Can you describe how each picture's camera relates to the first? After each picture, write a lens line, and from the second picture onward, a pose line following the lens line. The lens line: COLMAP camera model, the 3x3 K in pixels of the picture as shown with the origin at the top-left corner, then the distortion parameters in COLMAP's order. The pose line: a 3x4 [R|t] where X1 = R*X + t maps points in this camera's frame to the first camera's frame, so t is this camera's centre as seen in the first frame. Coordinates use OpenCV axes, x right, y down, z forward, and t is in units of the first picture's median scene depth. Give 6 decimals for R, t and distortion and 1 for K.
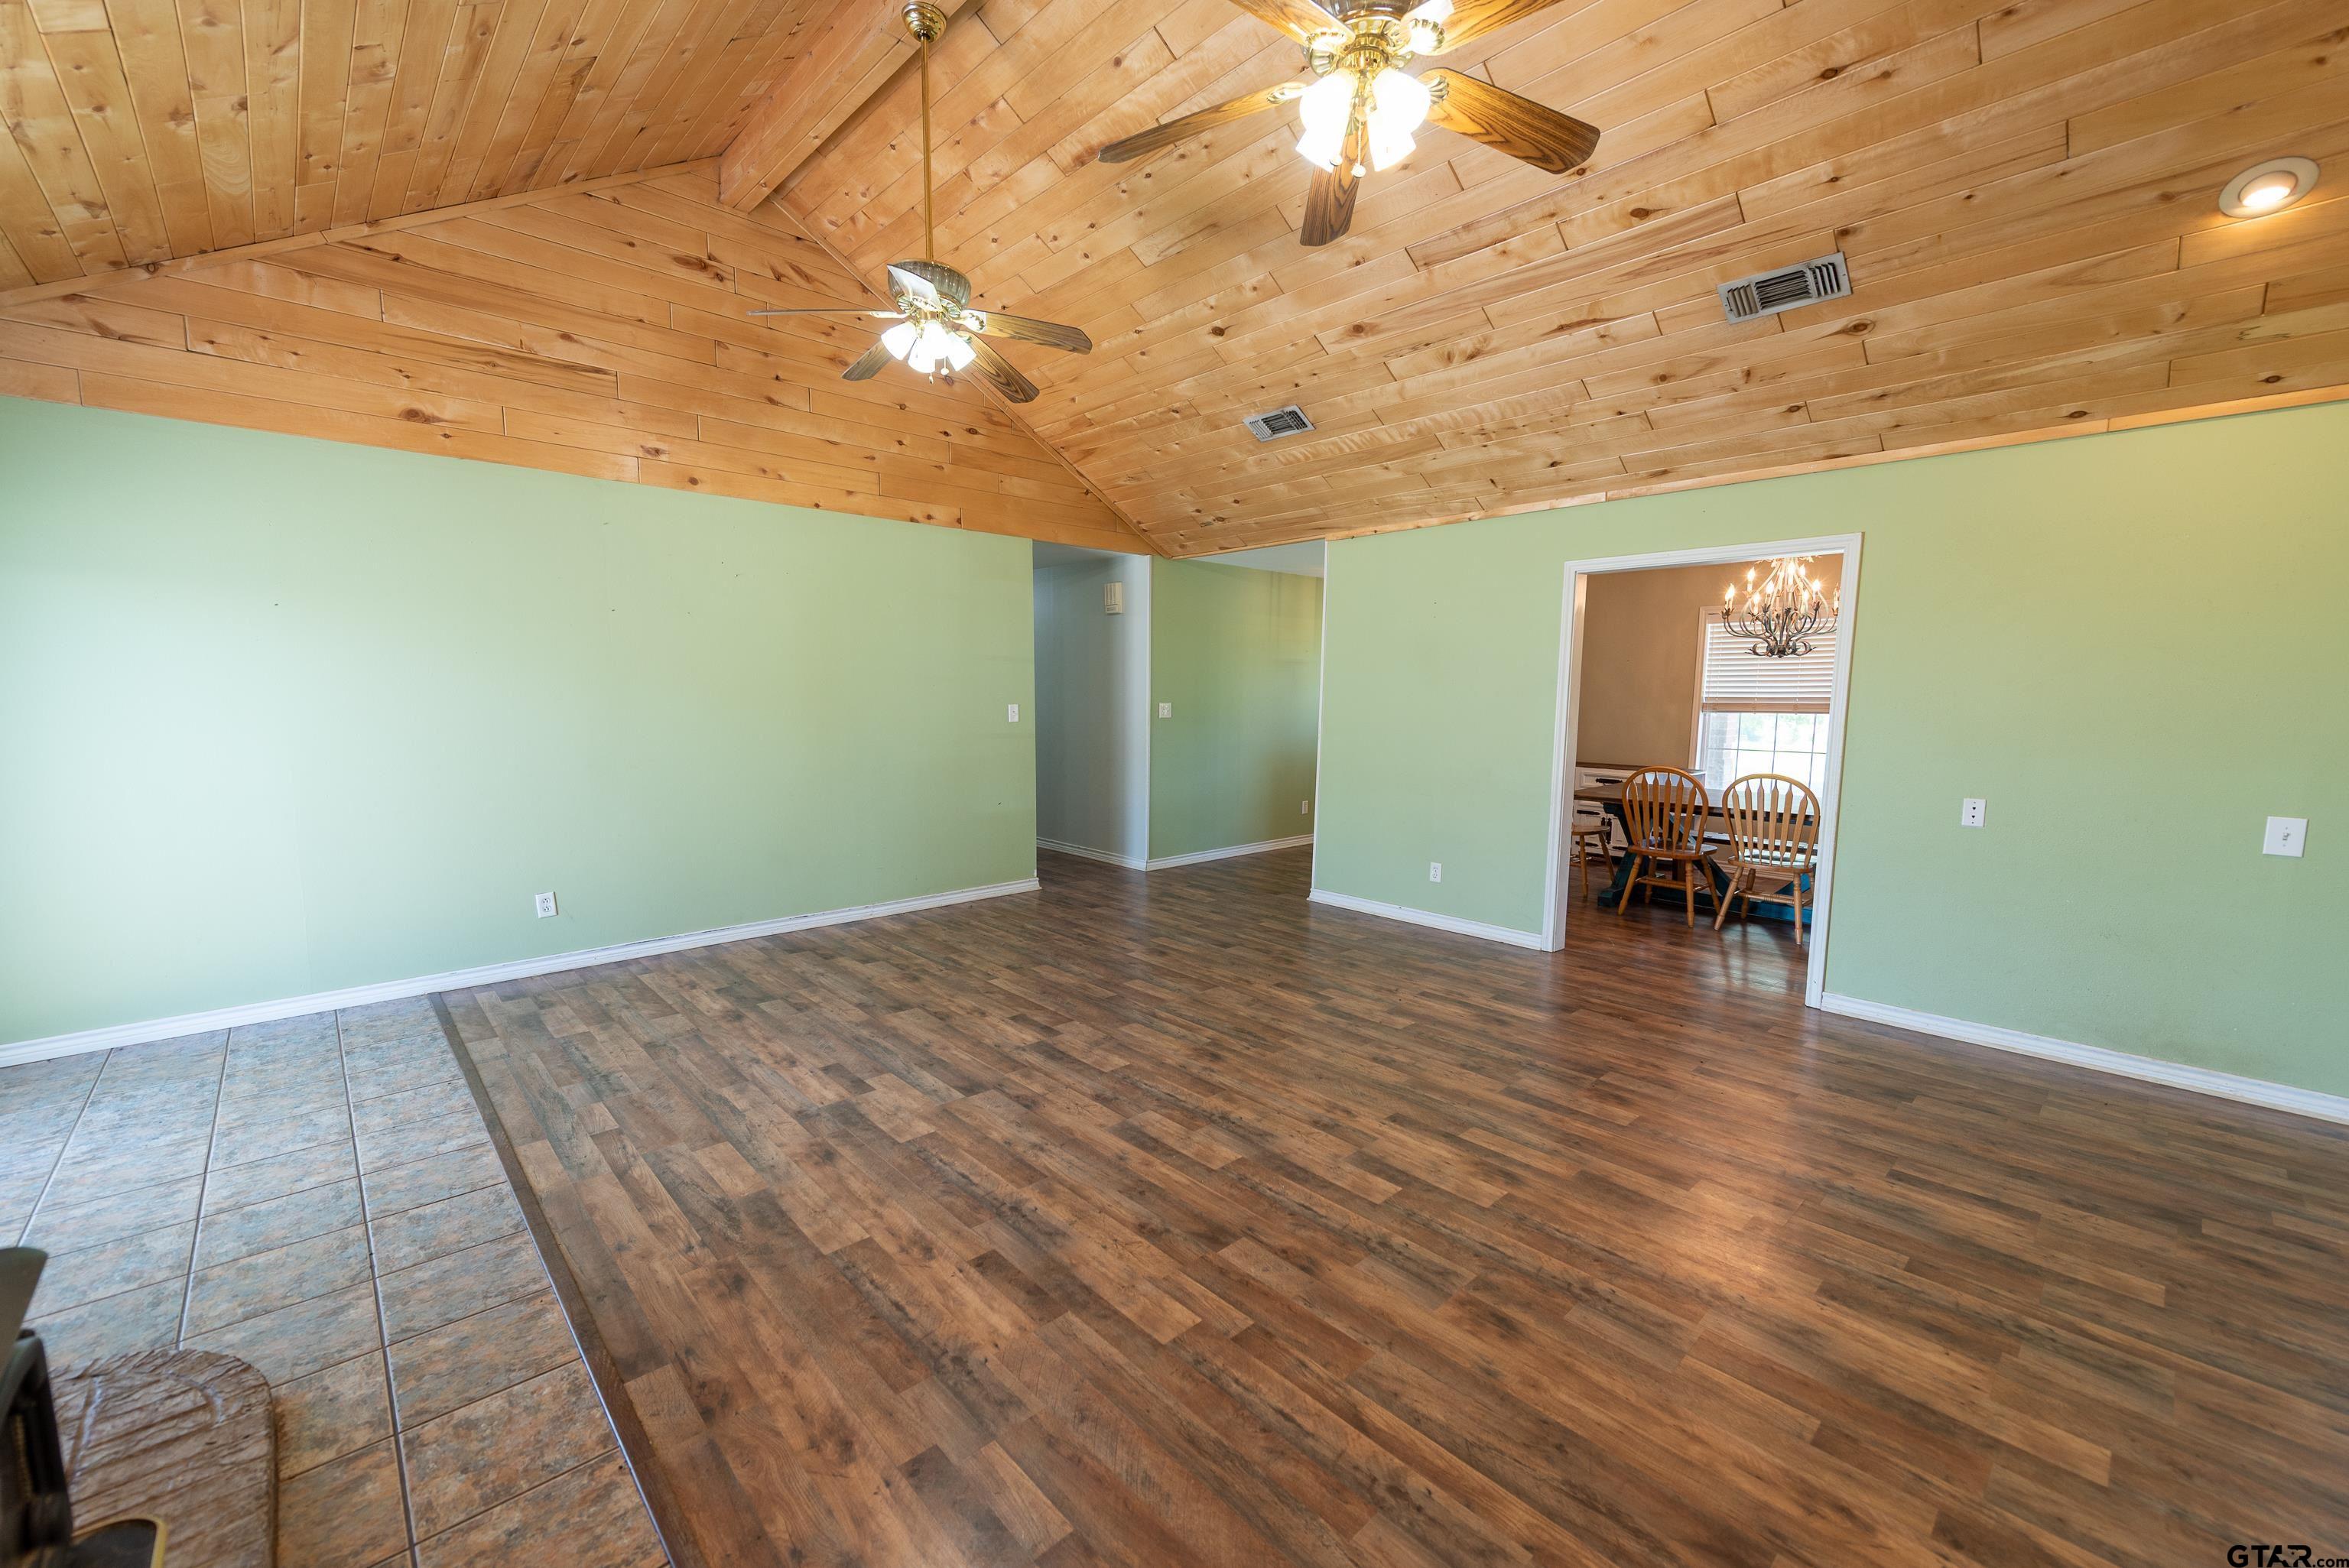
lens RADIAL K [[921.5, 0, 1176.4], [0, 921.5, 794.6], [0, 0, 1]] dist [0.013420, -0.003062]
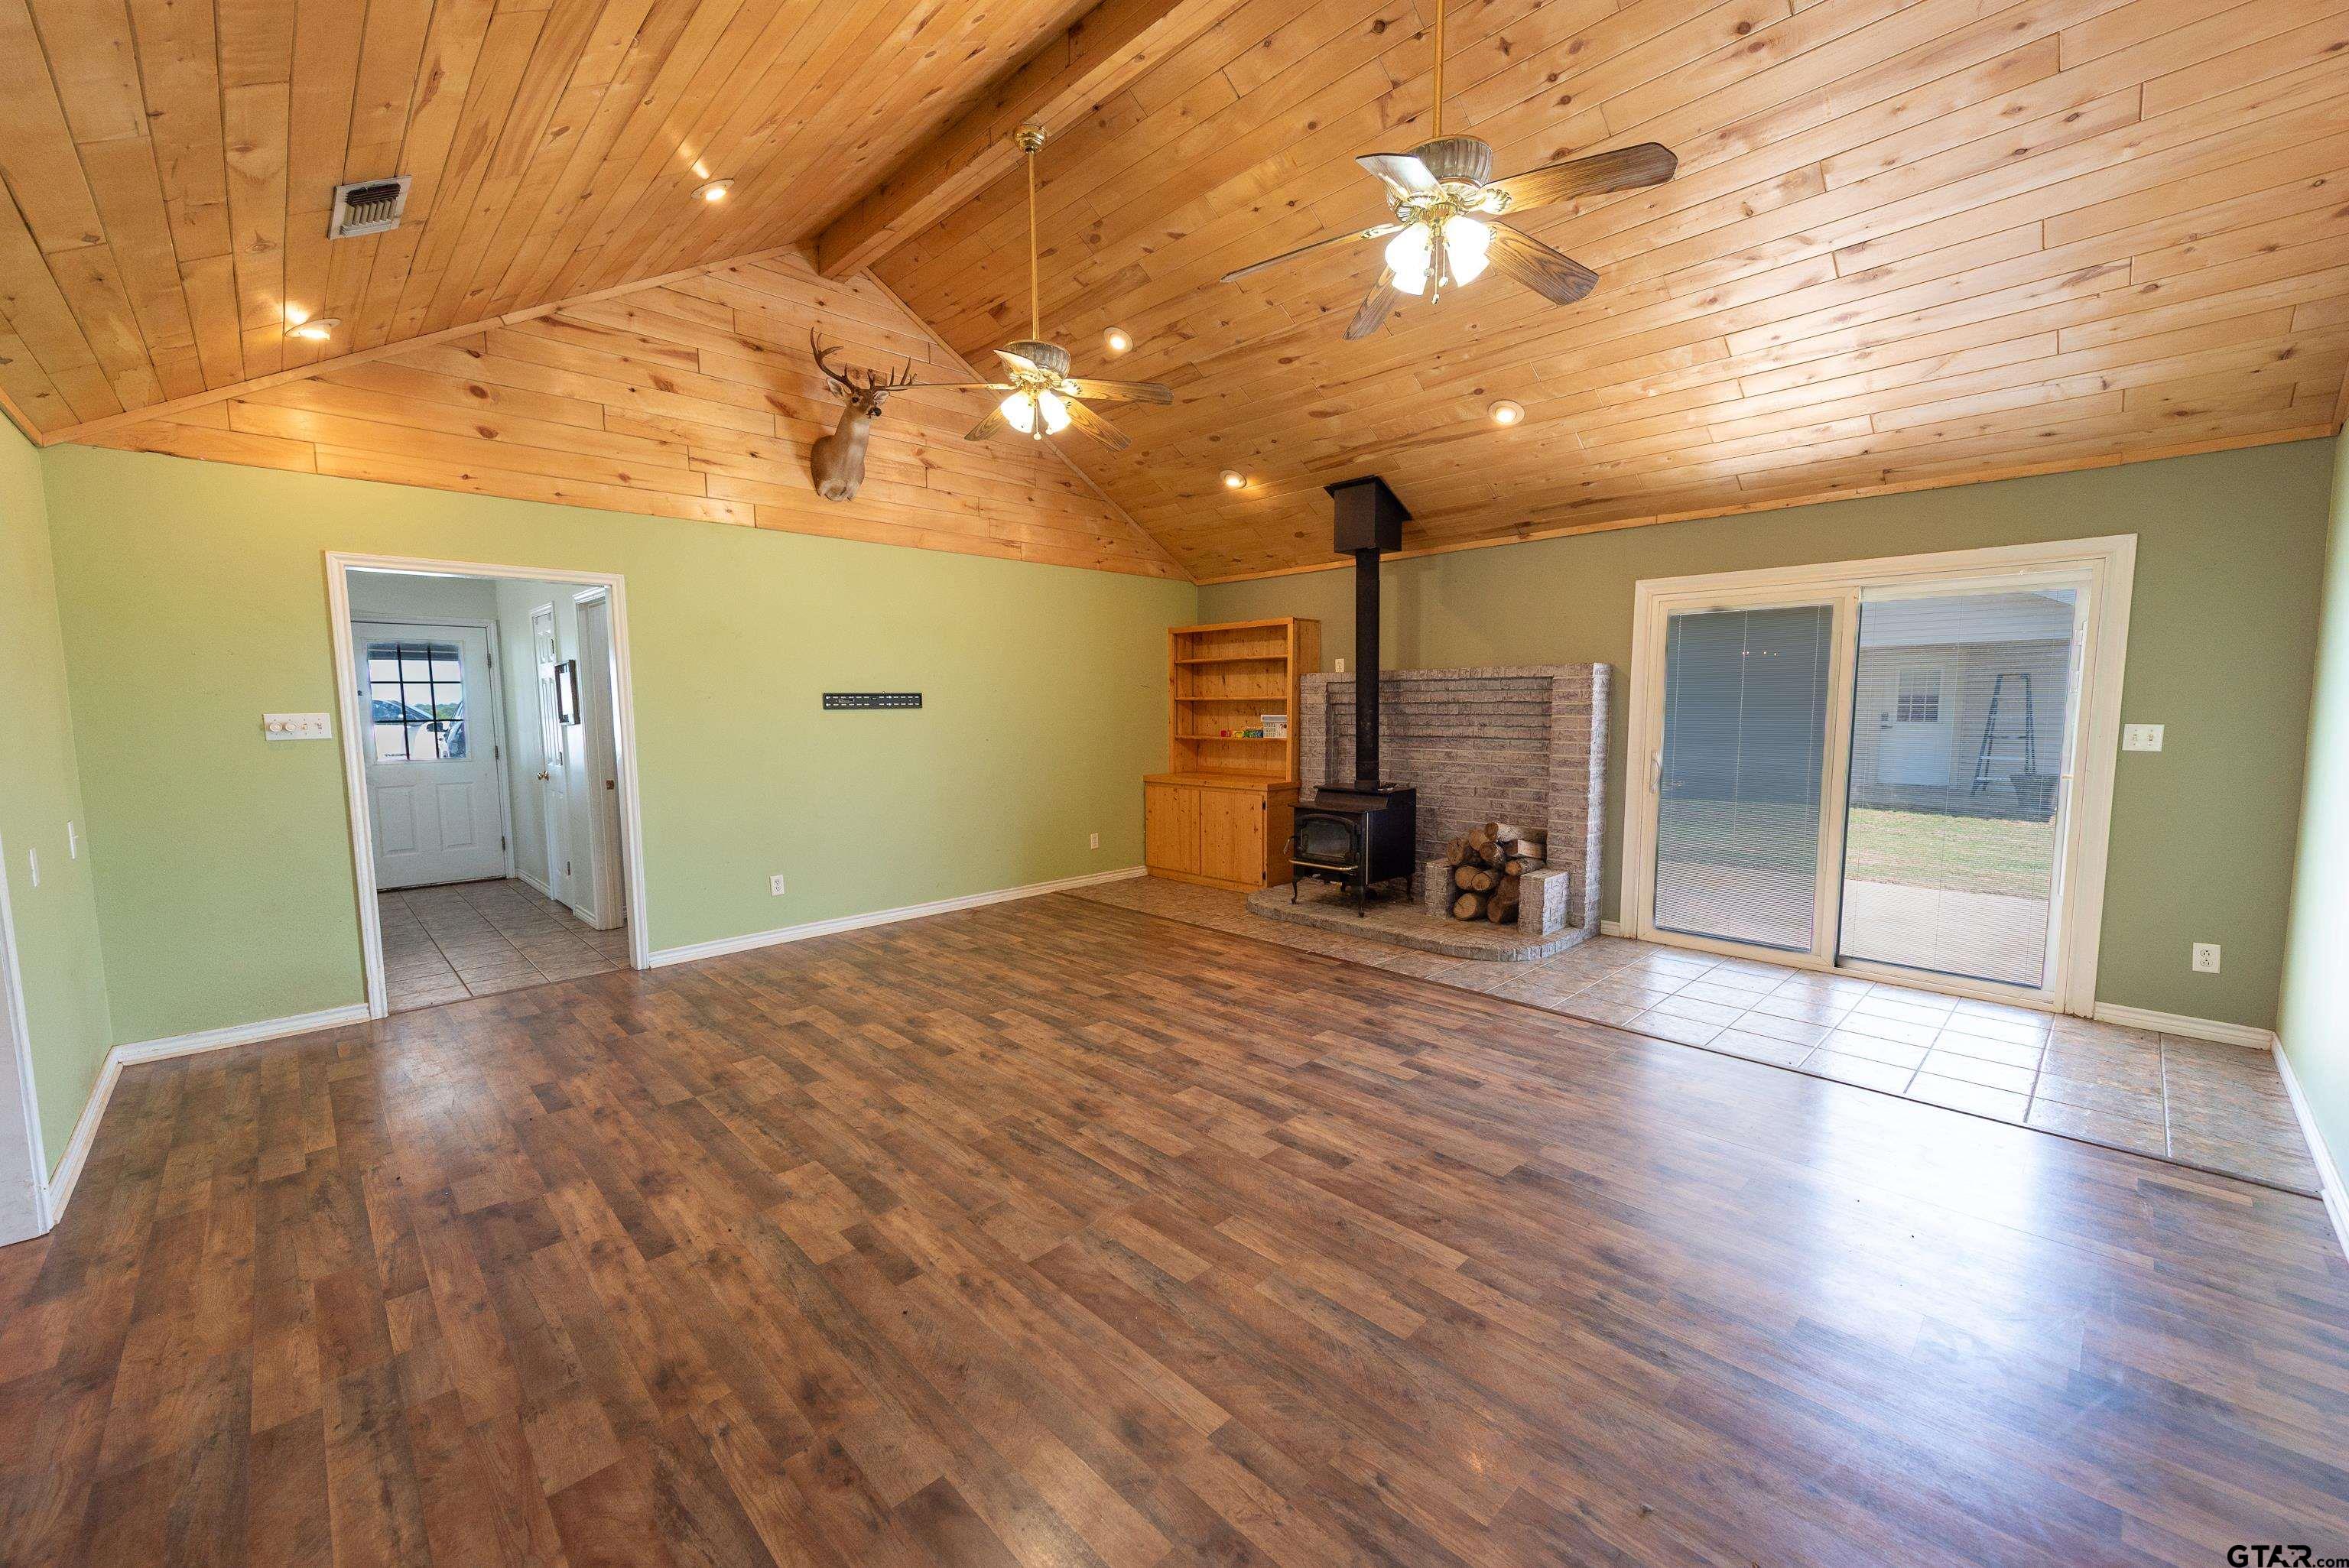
lens RADIAL K [[921.5, 0, 1182.2], [0, 921.5, 790.4], [0, 0, 1]] dist [0.013420, -0.003062]
pose [[-0.999690, 0.000443, -0.024881, -0.040428], [-0.004792, 0.977697, 0.209964, -0.236144], [0.024419, 0.210018, -0.977393, 2.046701]]
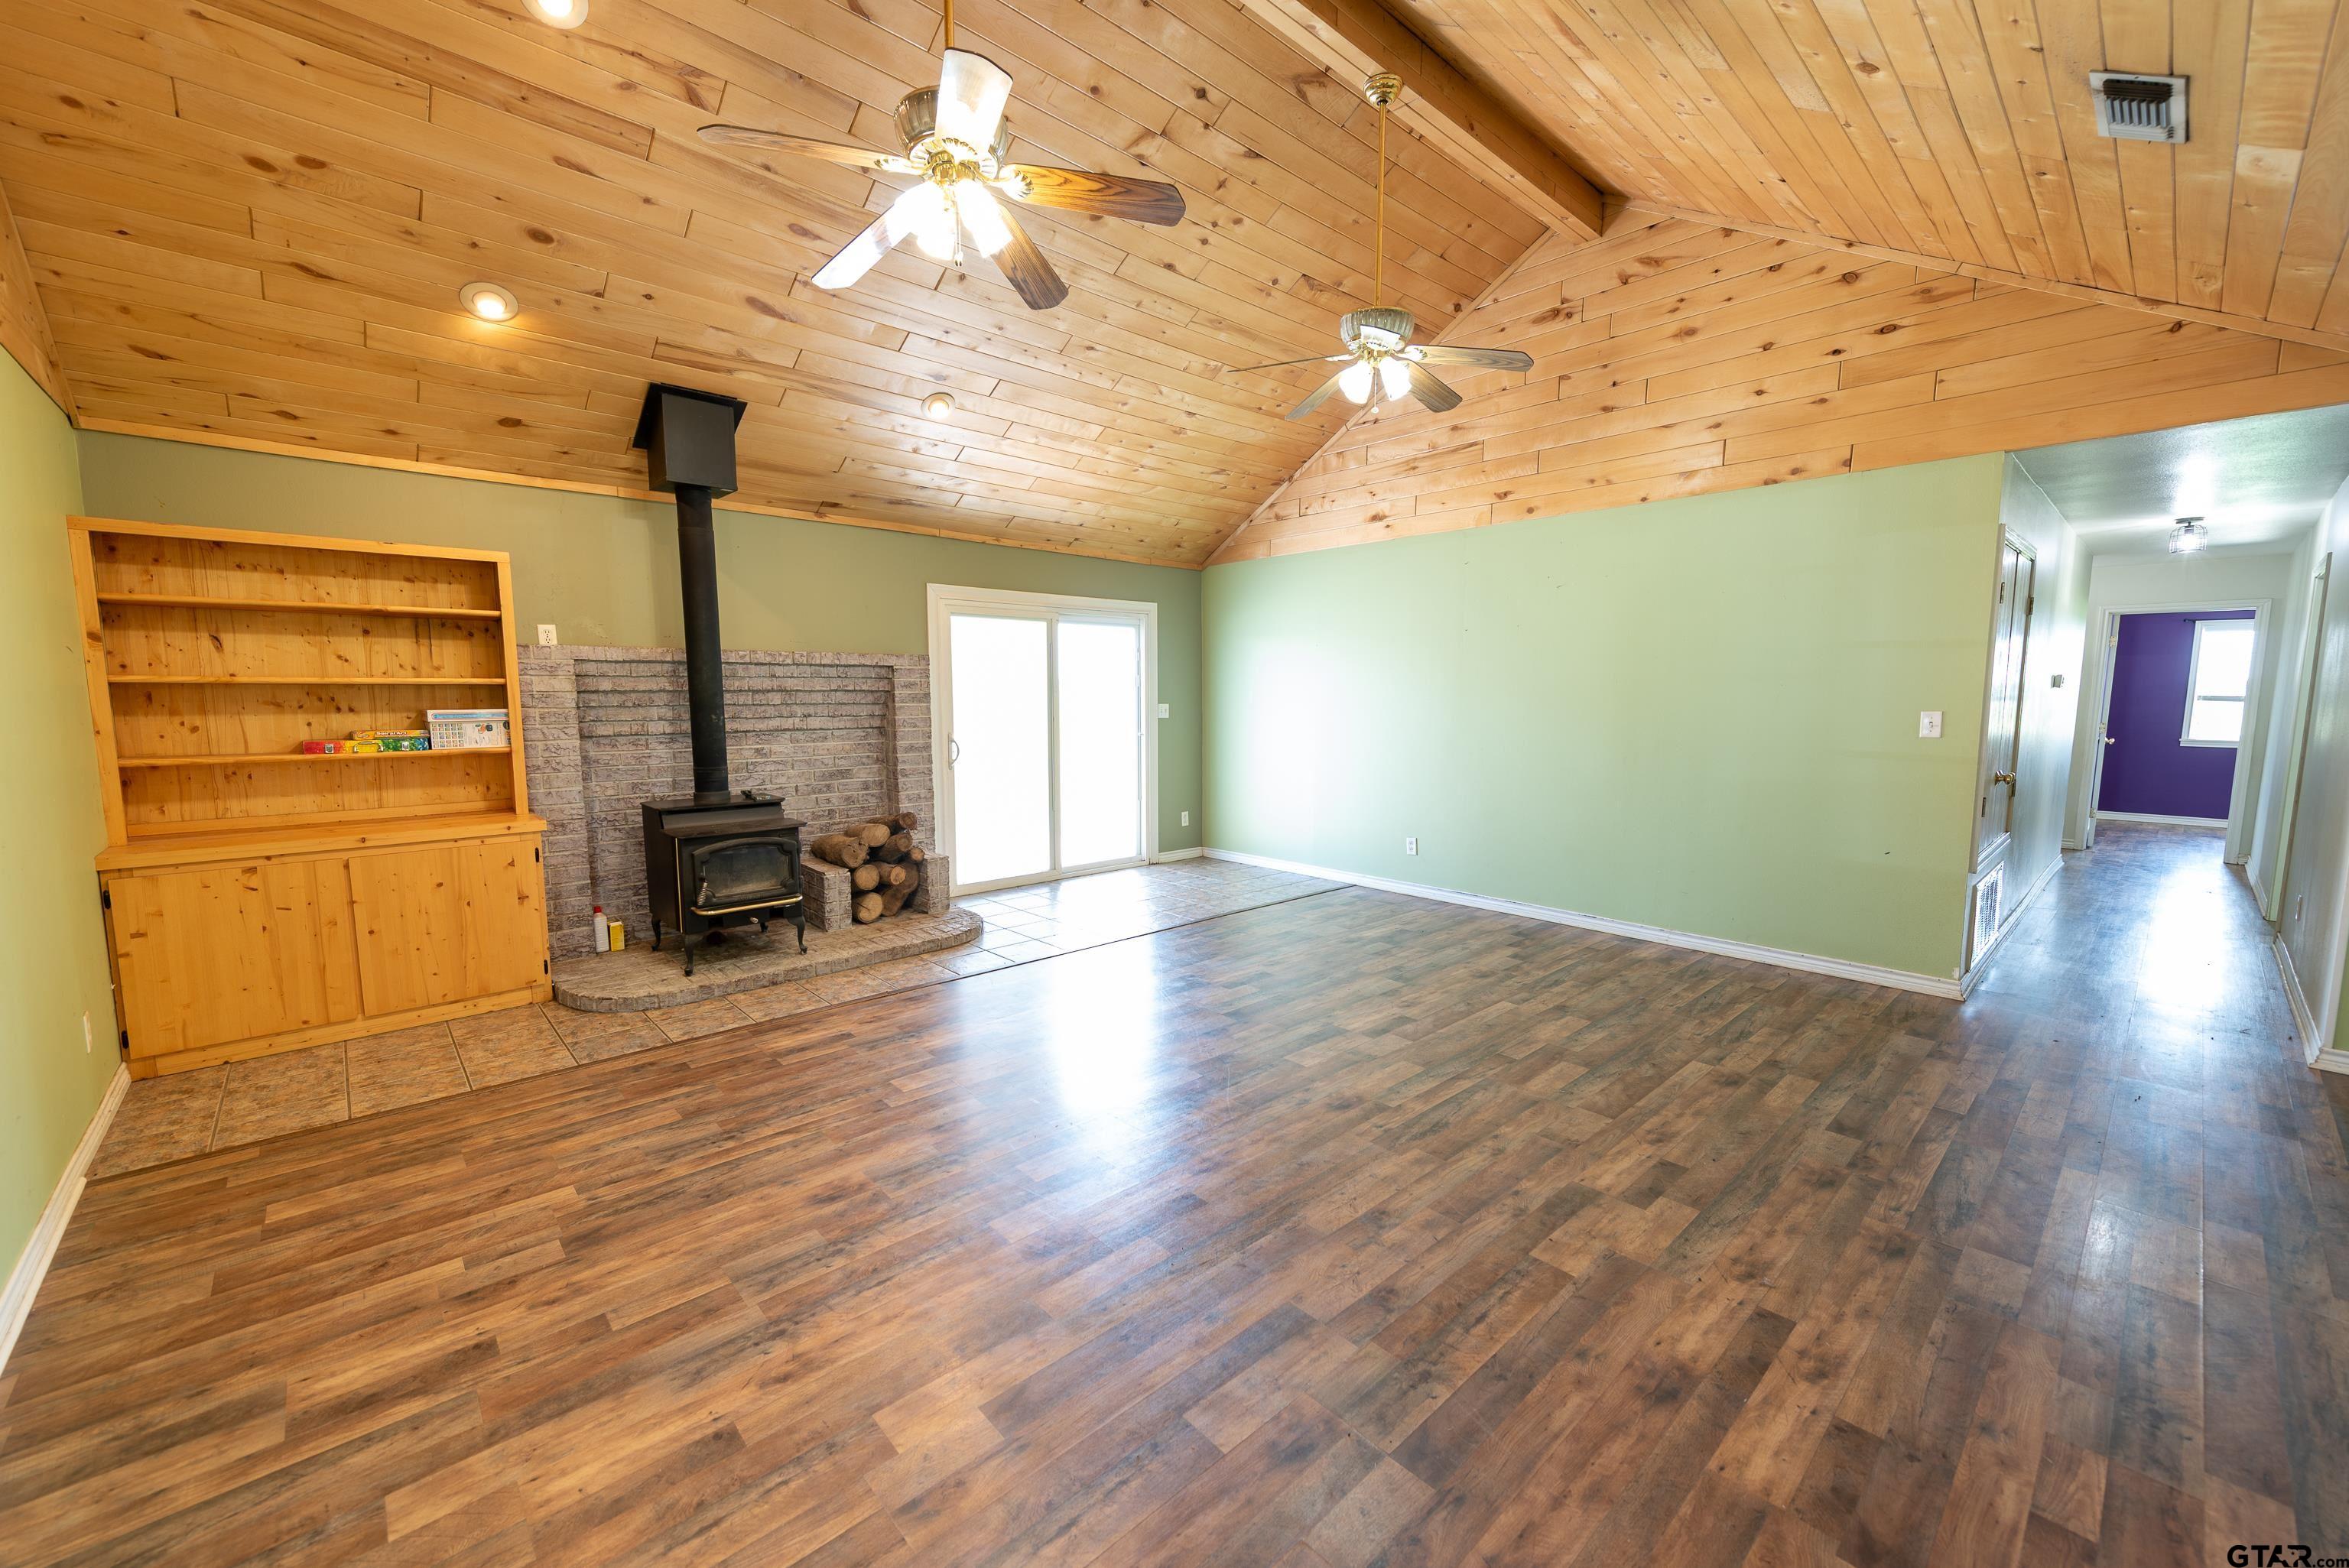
lens RADIAL K [[921.5, 0, 1180.7], [0, 921.5, 786.6], [0, 0, 1]] dist [0.013420, -0.003062]
pose [[-0.004501, 0.097314, -0.995244, 0.988199], [-0.114053, 0.988709, 0.097191, -0.092136], [0.993464, 0.113948, 0.006649, 0.907346]]
